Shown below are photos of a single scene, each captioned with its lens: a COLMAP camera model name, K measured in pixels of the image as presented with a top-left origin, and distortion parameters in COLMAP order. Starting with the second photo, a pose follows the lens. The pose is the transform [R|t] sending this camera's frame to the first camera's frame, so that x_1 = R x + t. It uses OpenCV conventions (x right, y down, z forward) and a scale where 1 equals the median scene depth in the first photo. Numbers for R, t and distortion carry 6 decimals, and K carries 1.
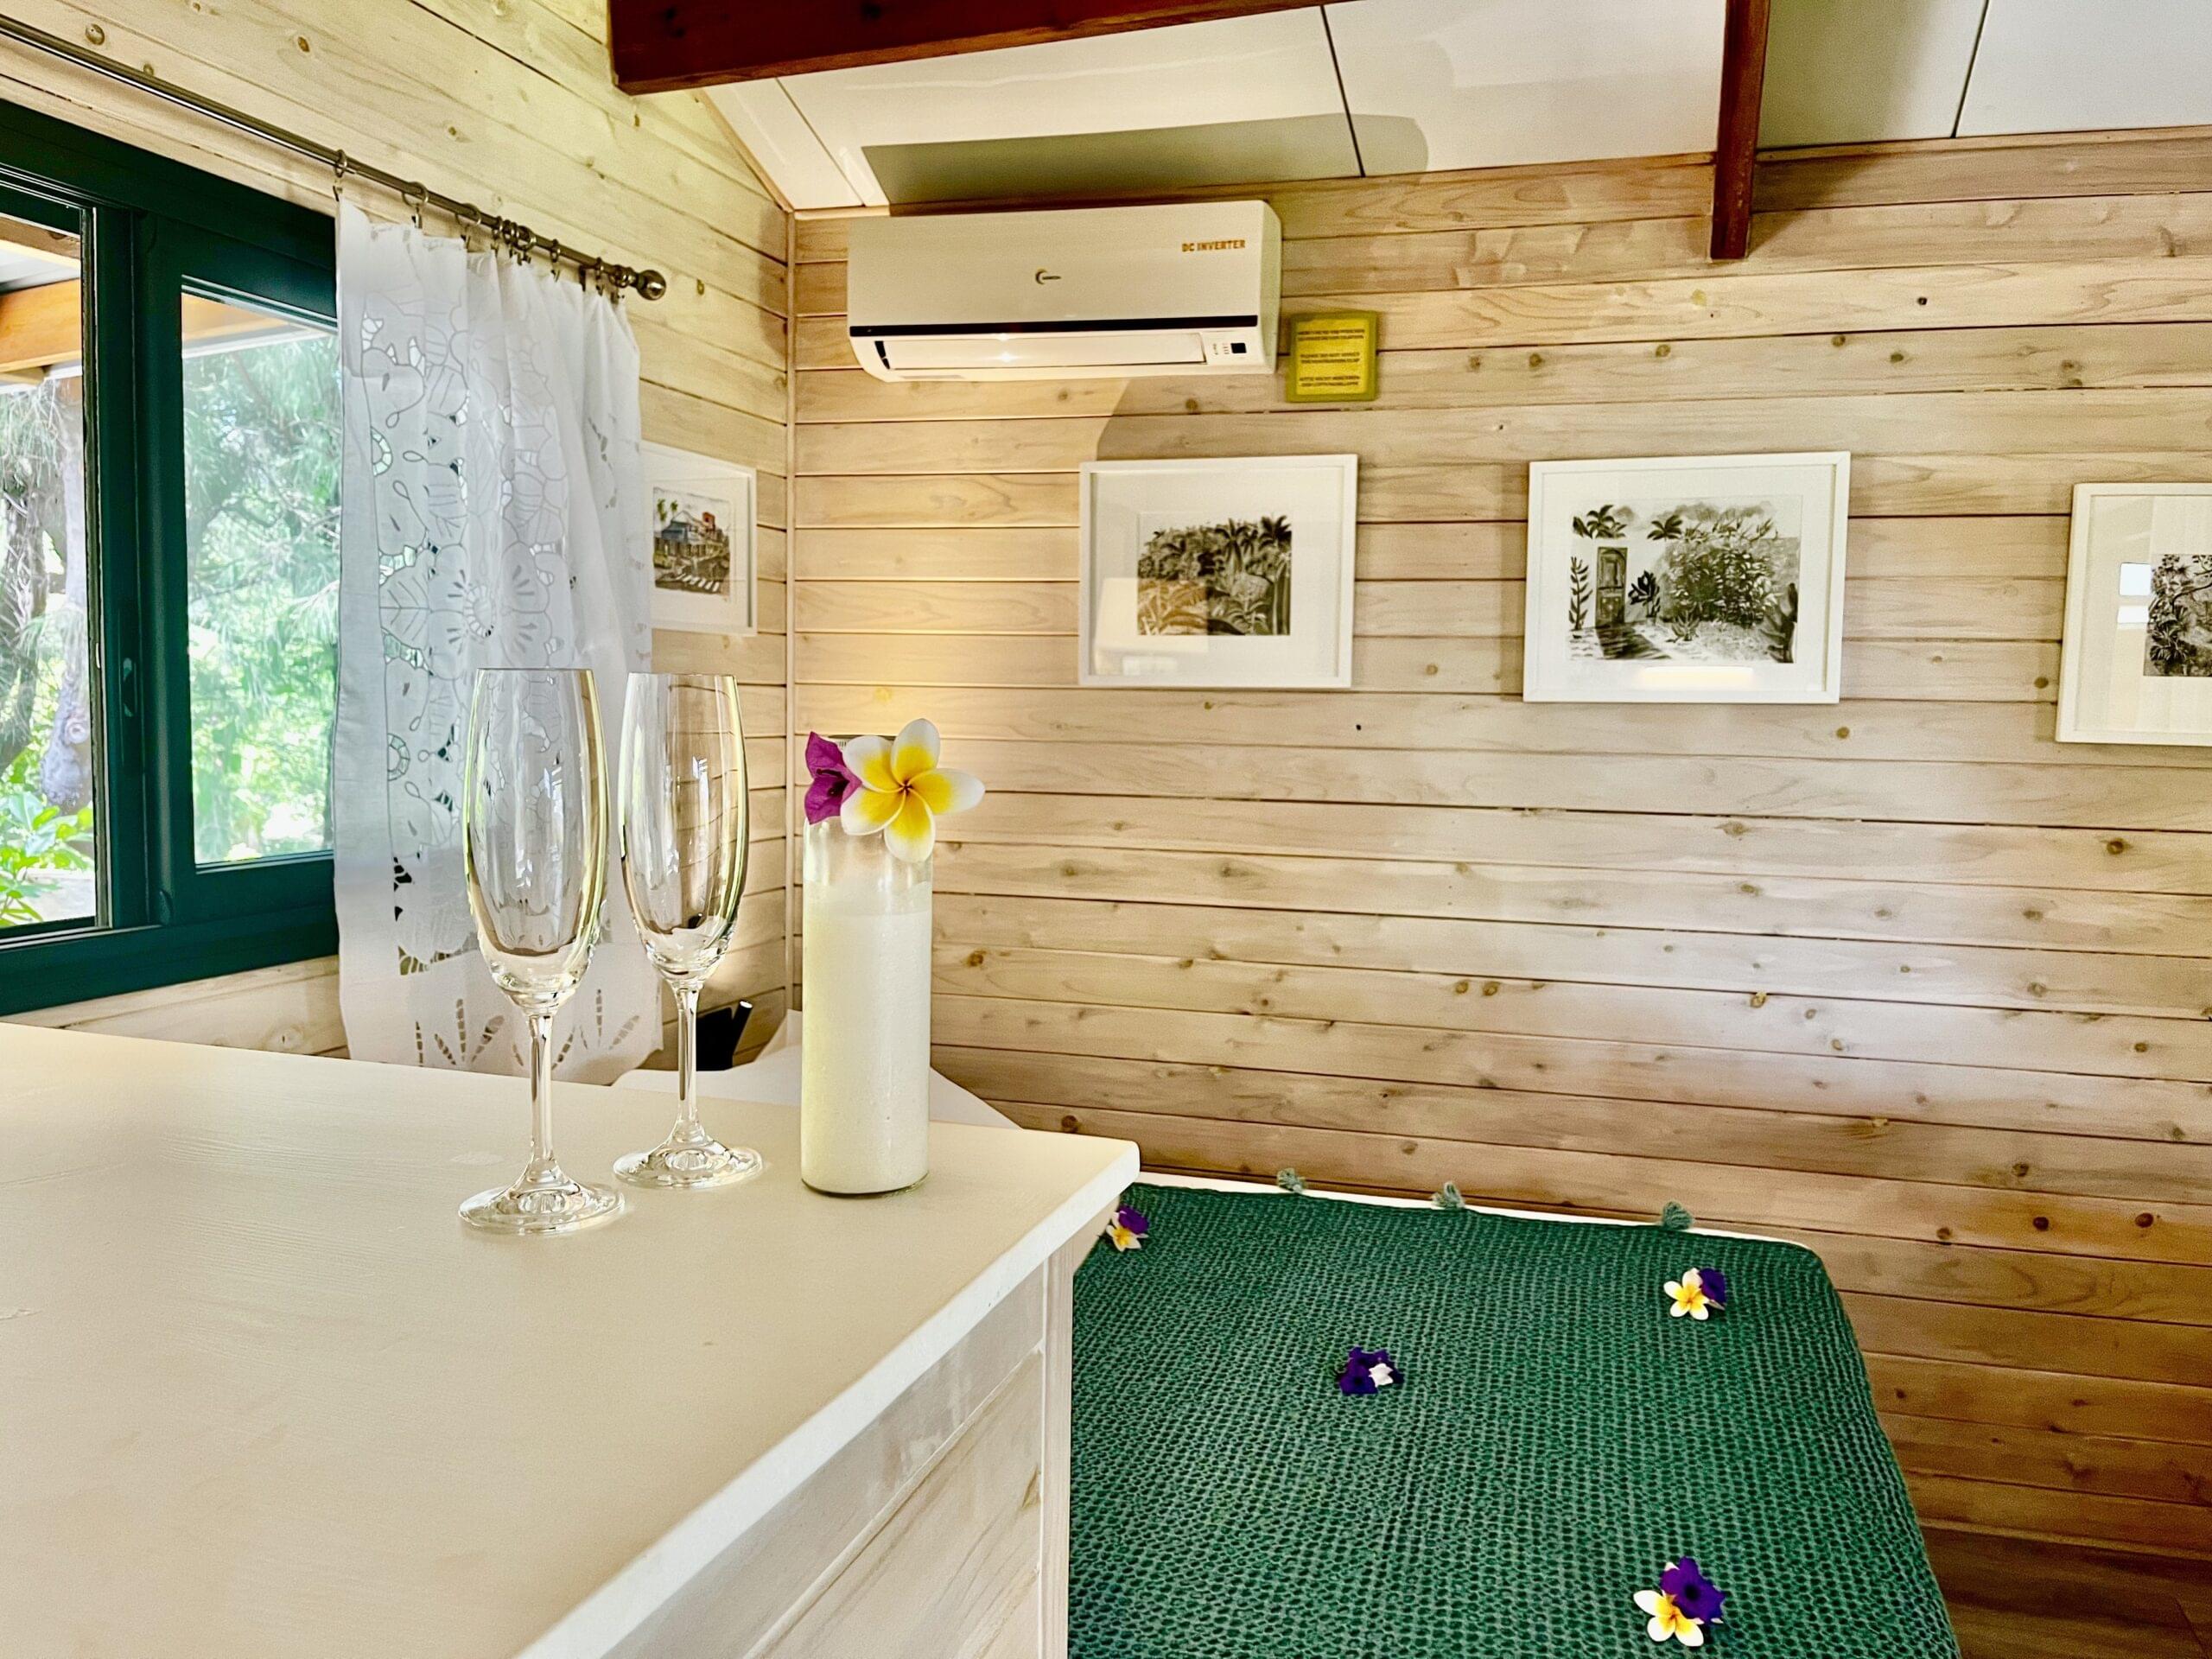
lens RADIAL K [[1677.0, 0, 1098.3], [0, 1677.0, 834.3], [0, 0, 1]] dist [0.059087, -0.088493]
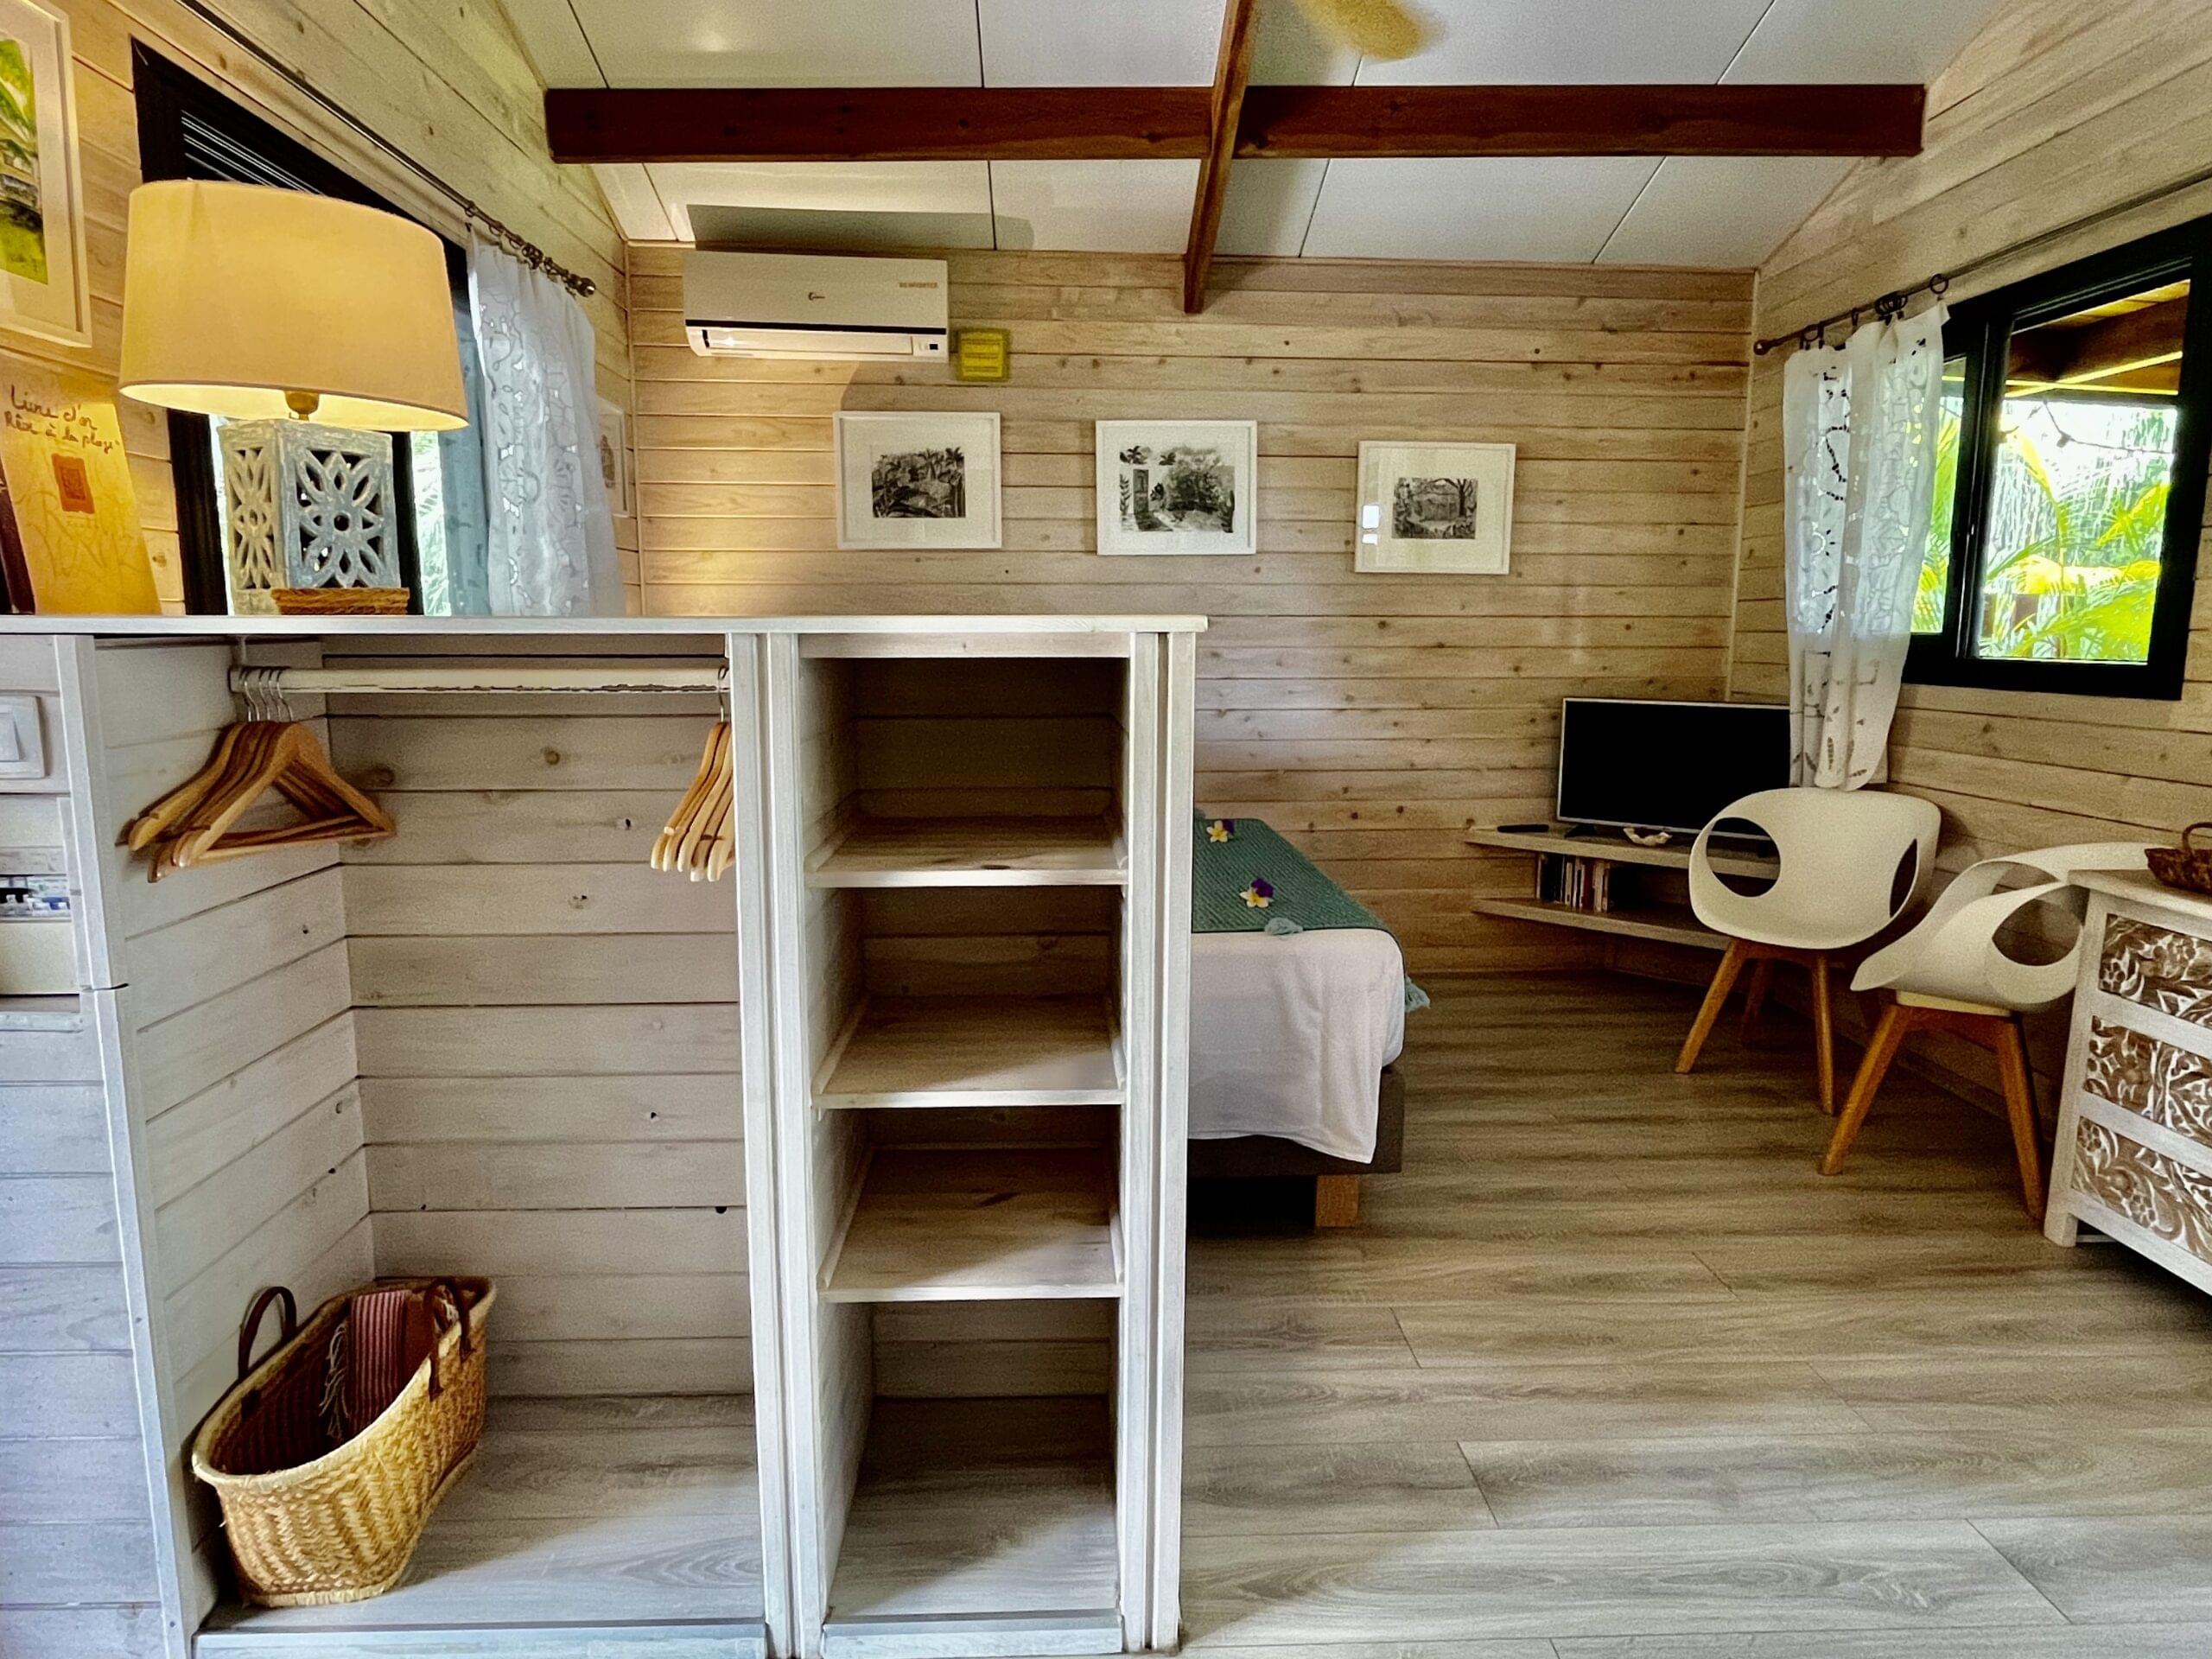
lens RADIAL K [[1303.4, 0, 1094.3], [0, 1303.4, 820.2], [0, 0, 1]] dist [0.000288, -0.002243]
pose [[0.936914, -0.070010, 0.342478, -0.253019], [0.046629, 0.996013, 0.076047, 0.098998], [-0.346437, -0.055280, 0.936443, -0.328084]]
